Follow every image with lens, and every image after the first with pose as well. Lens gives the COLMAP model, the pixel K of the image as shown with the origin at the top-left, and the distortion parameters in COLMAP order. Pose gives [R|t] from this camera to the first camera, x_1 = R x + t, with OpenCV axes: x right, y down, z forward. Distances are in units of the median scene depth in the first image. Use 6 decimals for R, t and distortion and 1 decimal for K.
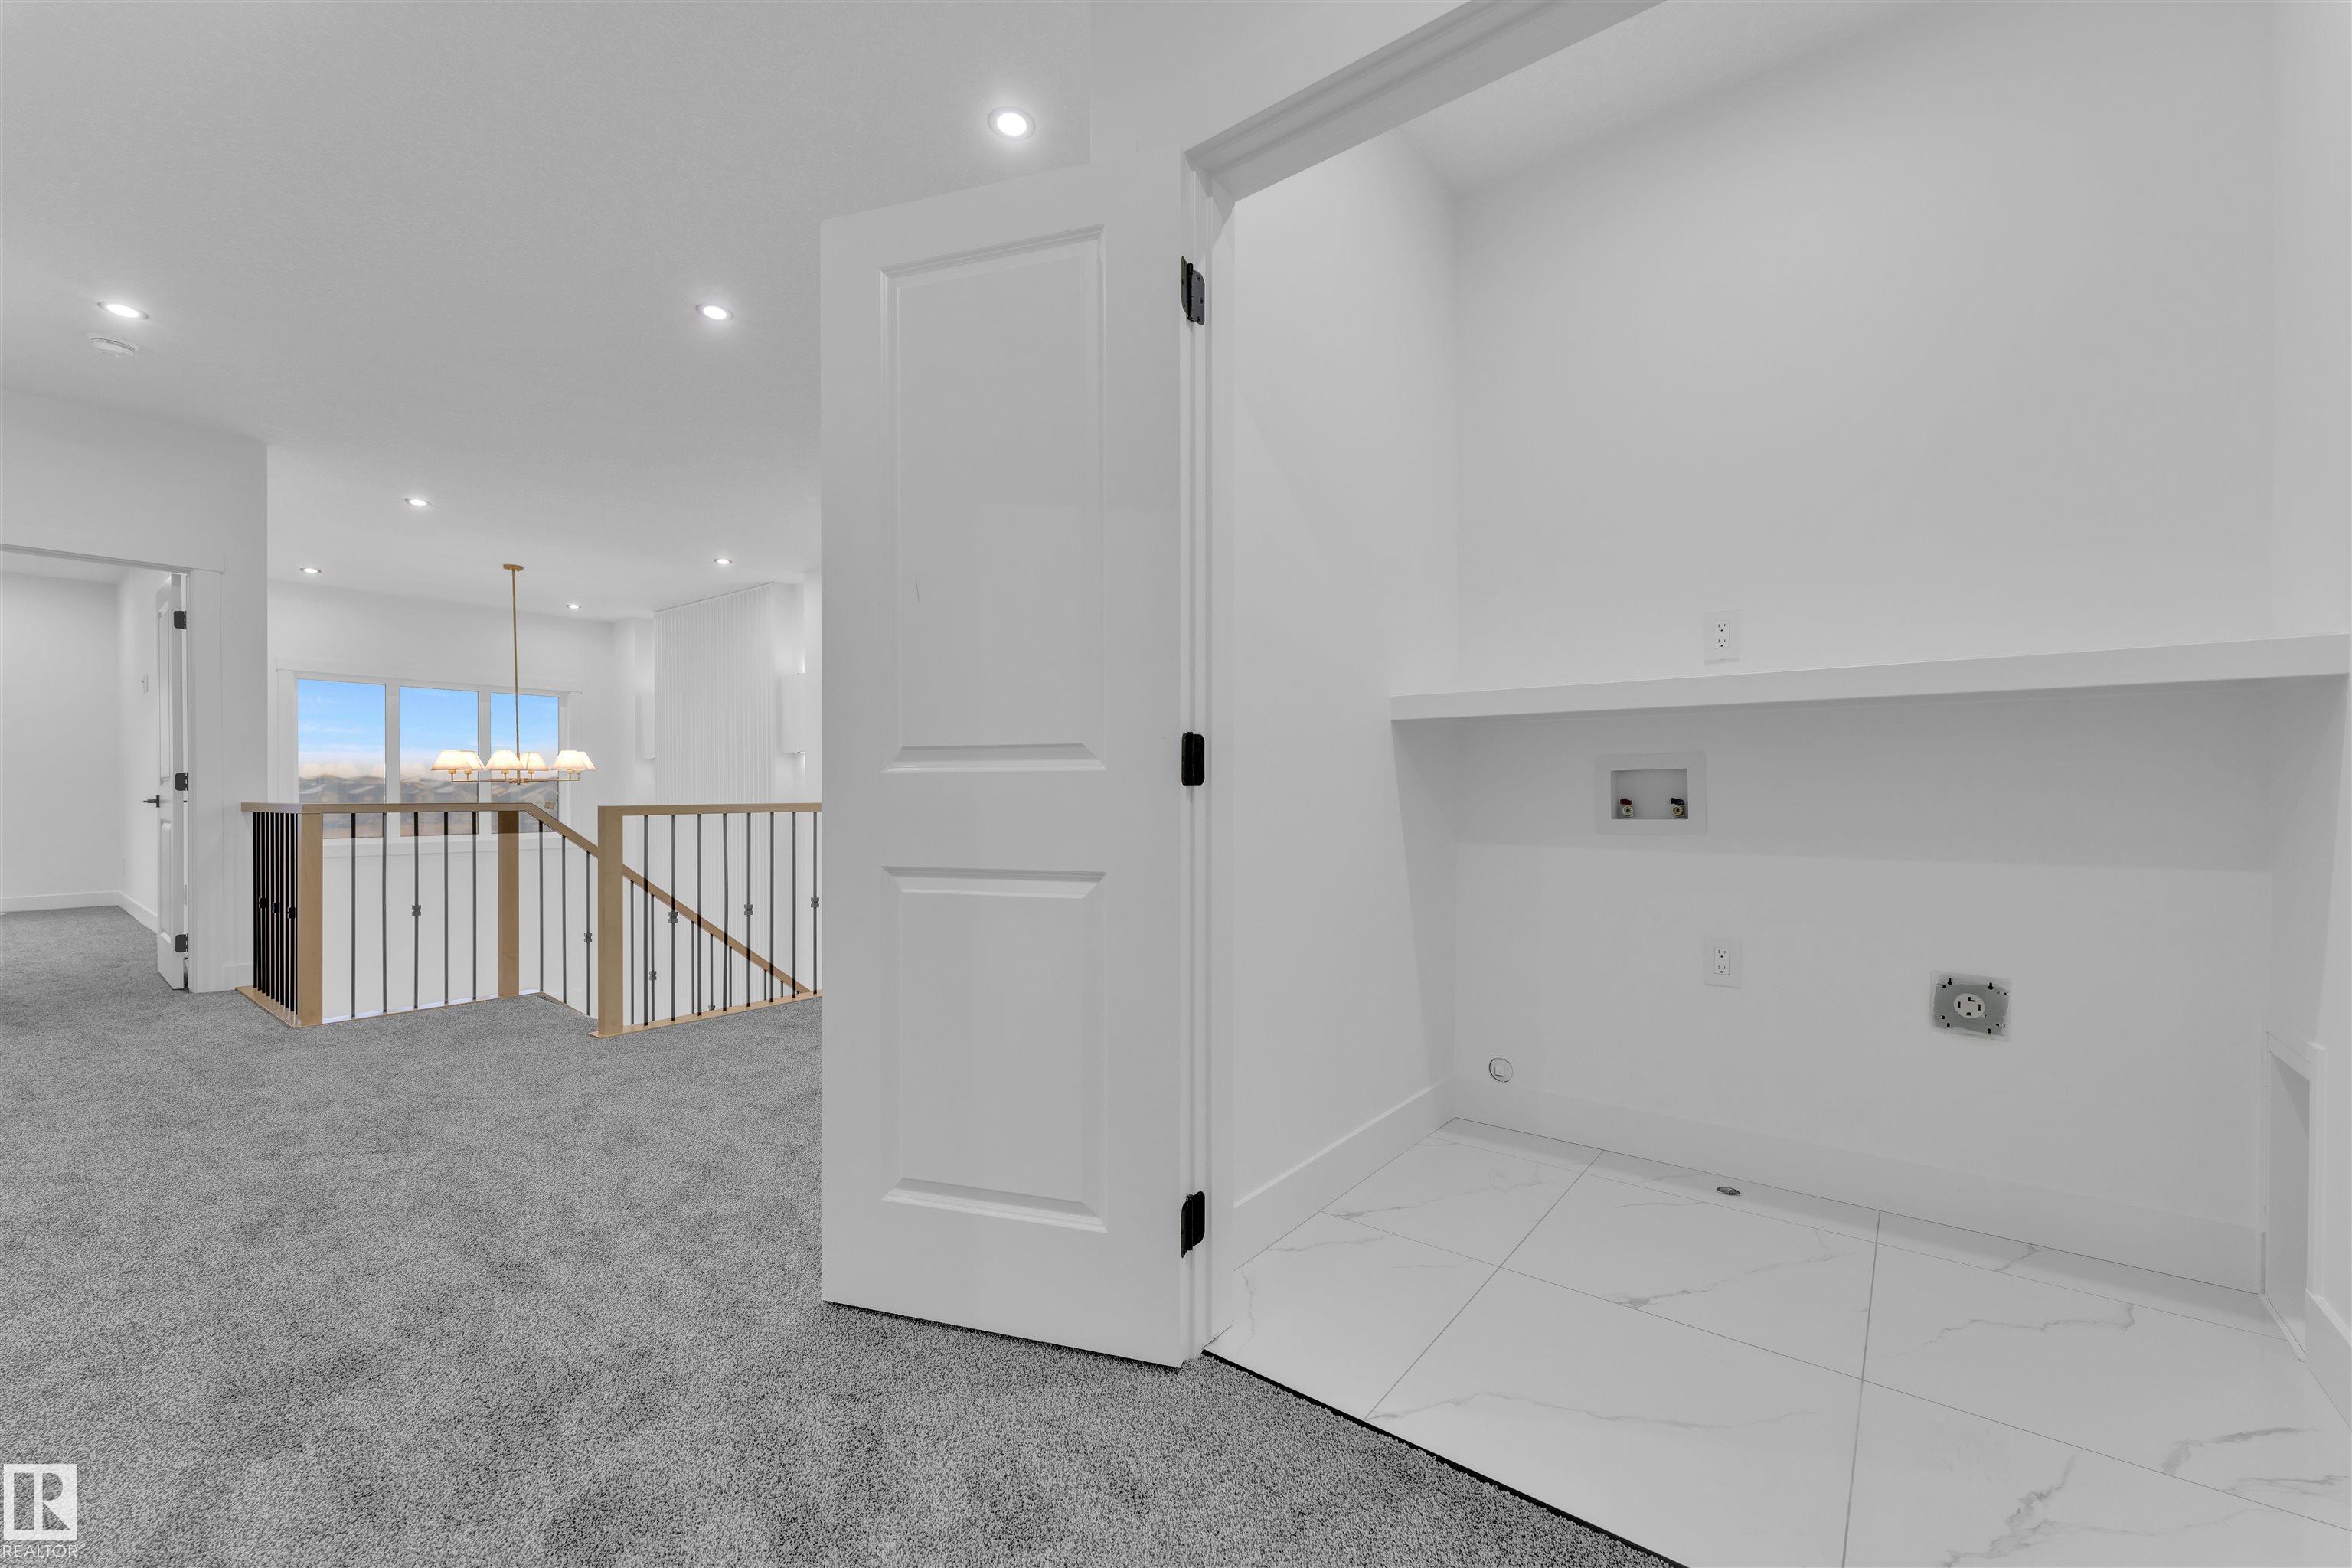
lens RADIAL K [[934.1, 0, 1178.5], [0, 934.1, 787.5], [0, 0, 1]] dist [0.000332, 0.000579]
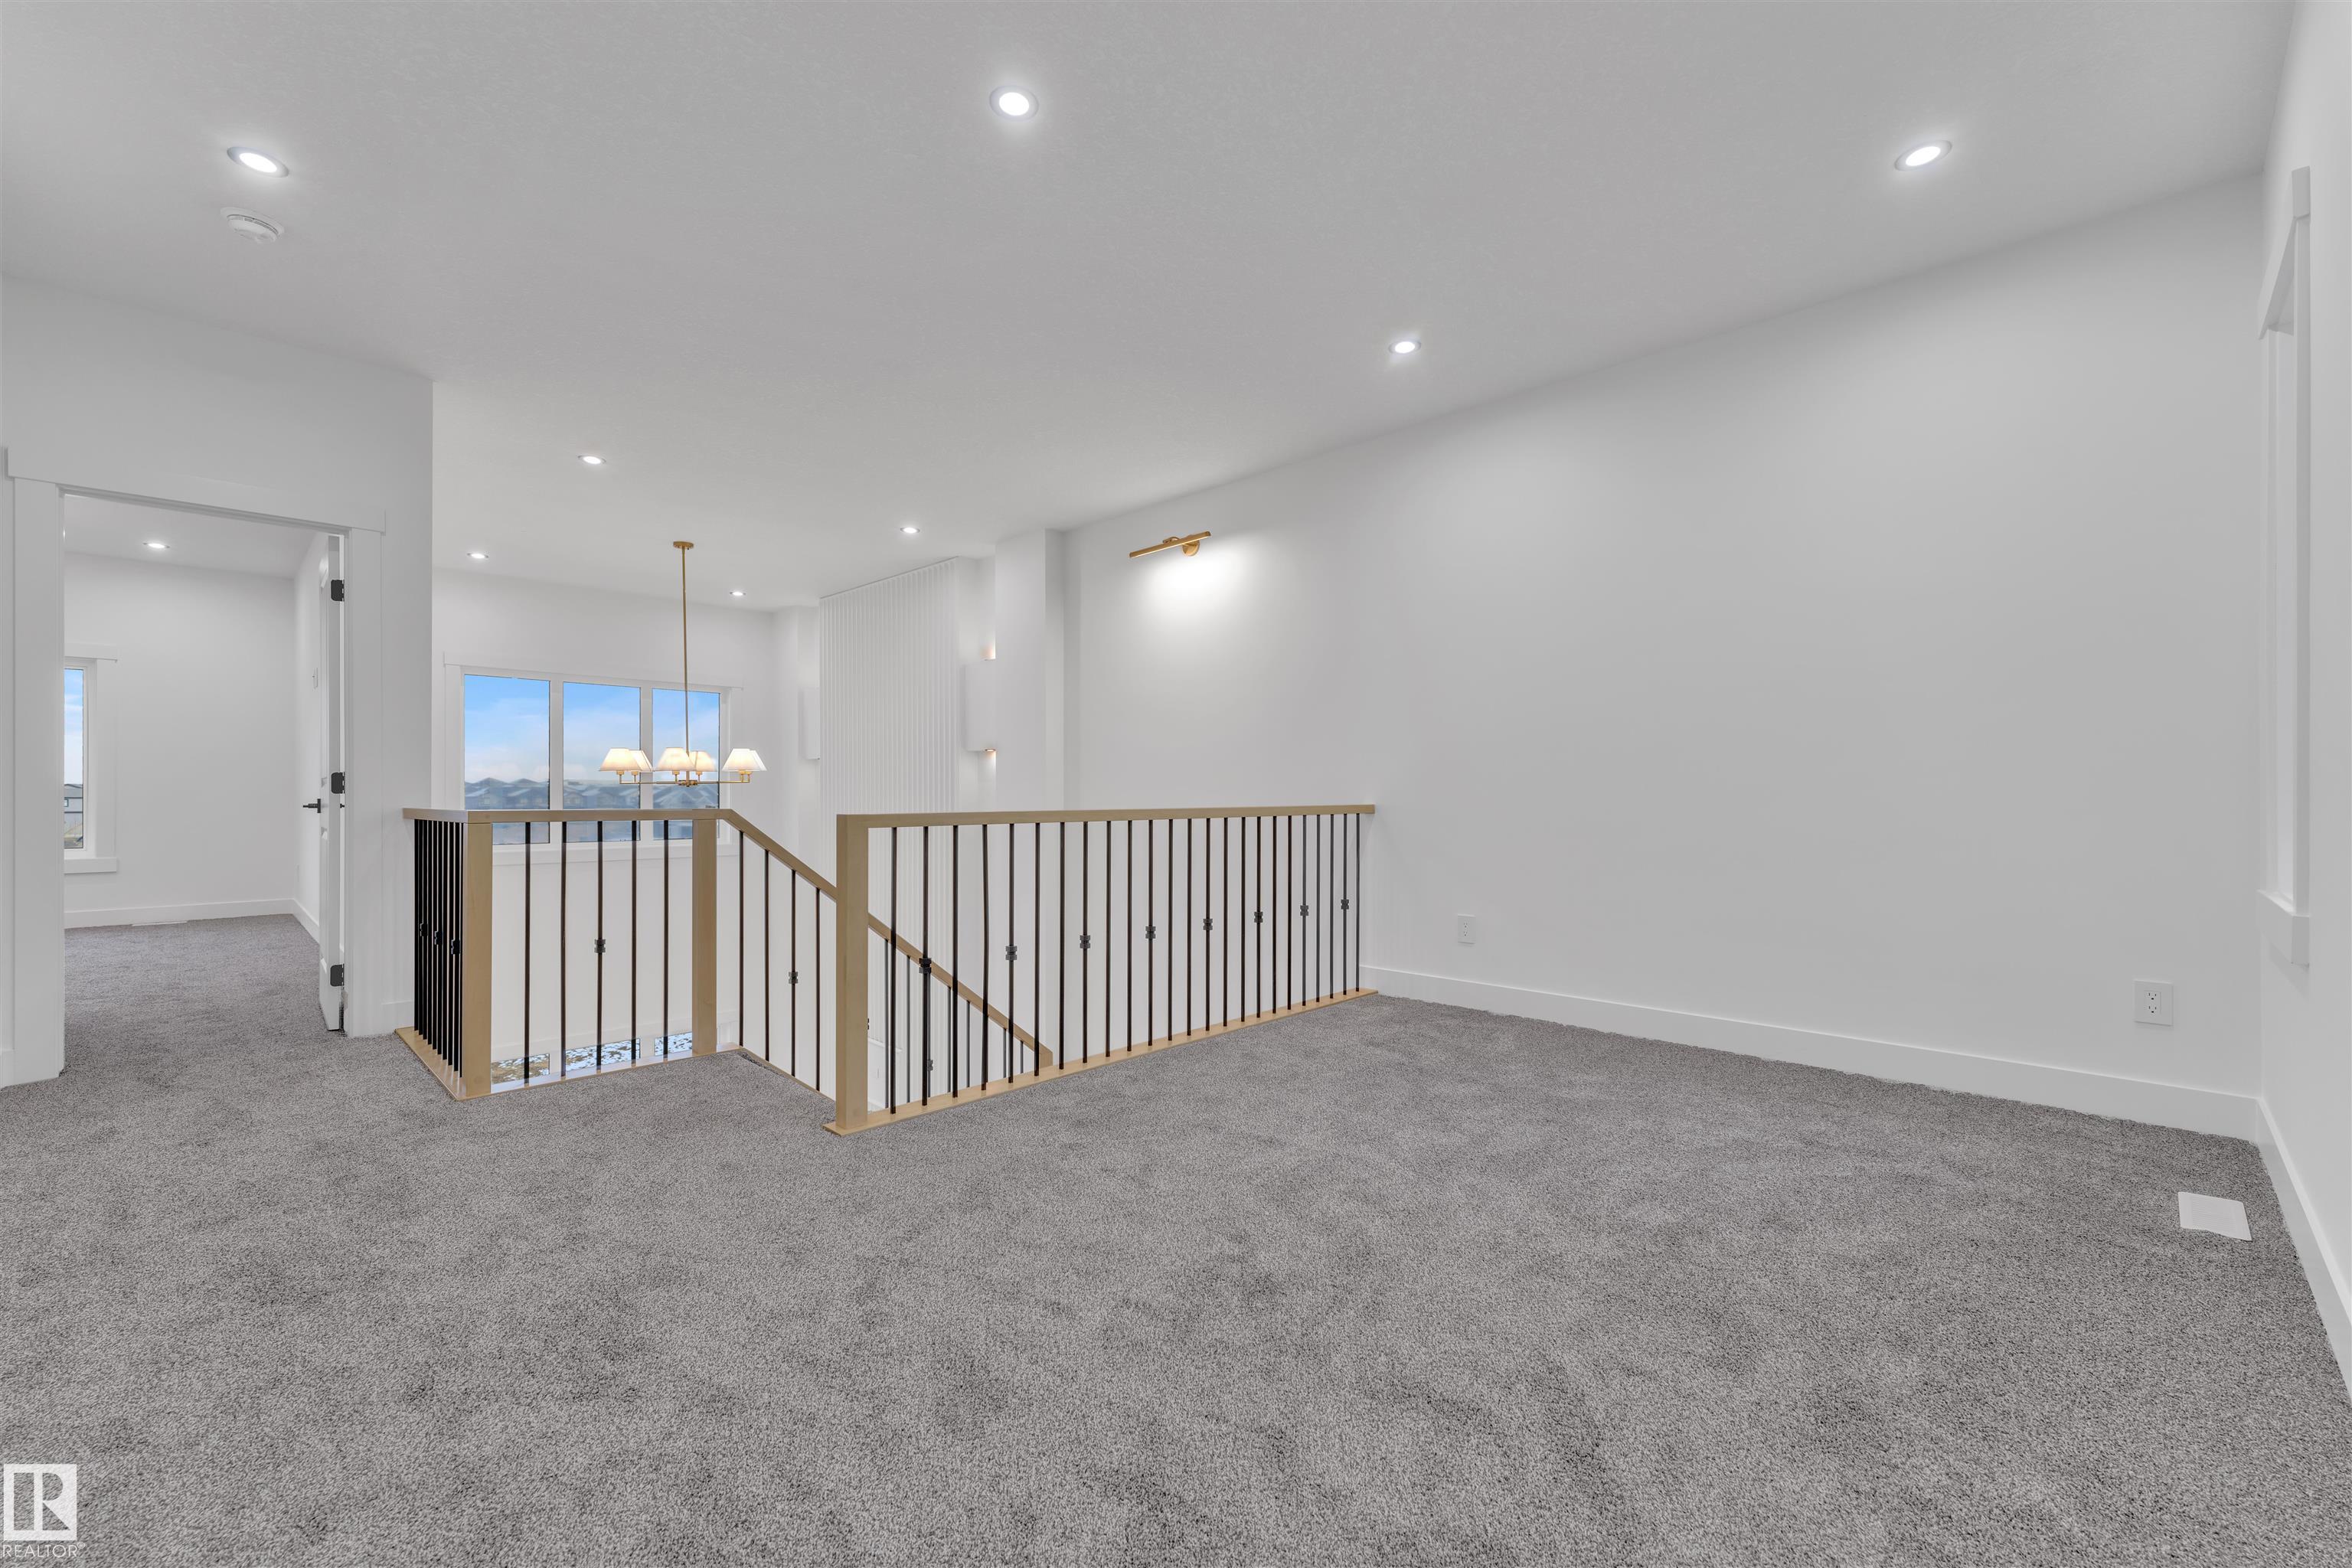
lens RADIAL K [[942.5, 0, 1172.5], [0, 942.5, 785.4], [0, 0, 1]] dist [0.000549, 0.000491]
pose [[0.993794, -0.000369, -0.111236, -0.226361], [-0.000301, 0.999982, -0.006007, 0.000878], [0.111236, 0.006003, 0.993776, 0.240691]]
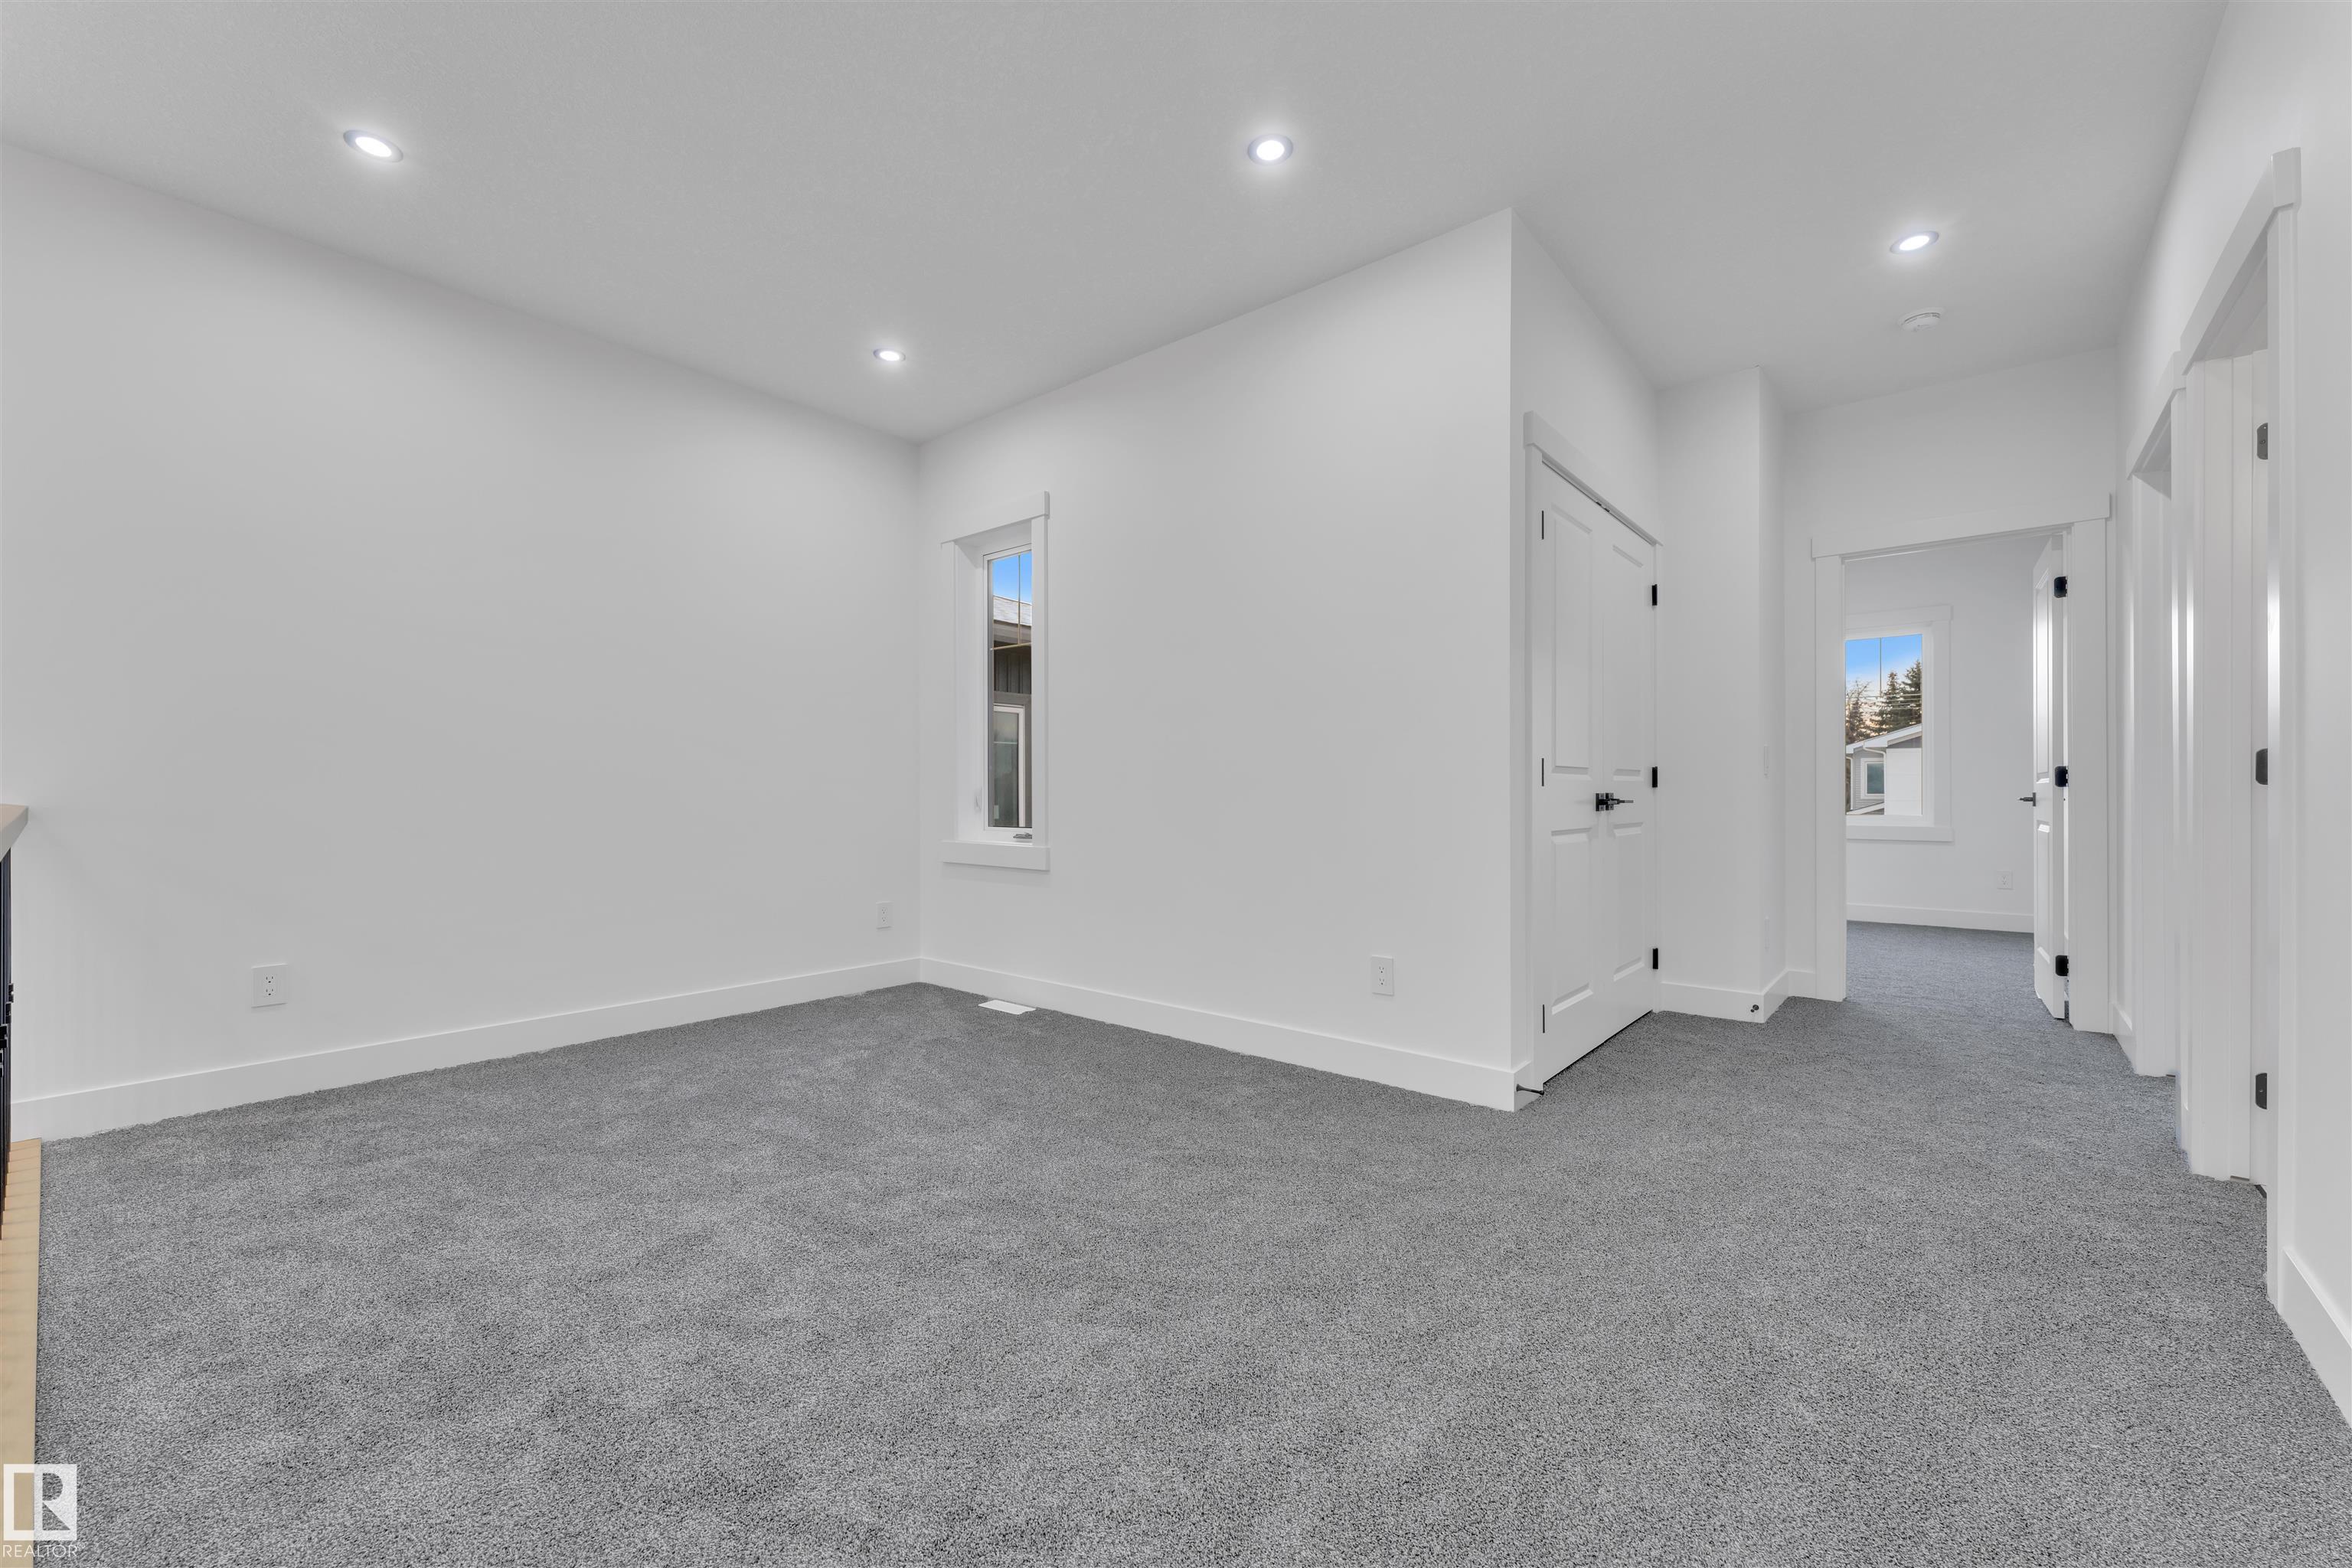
lens RADIAL K [[942.5, 0, 1172.5], [0, 942.5, 785.4], [0, 0, 1]] dist [0.000549, 0.000491]
pose [[0.033823, 0.006010, 0.999410, -0.647855], [-0.007357, 0.999956, -0.005764, 0.002828], [-0.999401, -0.007158, 0.033865, 0.566522]]
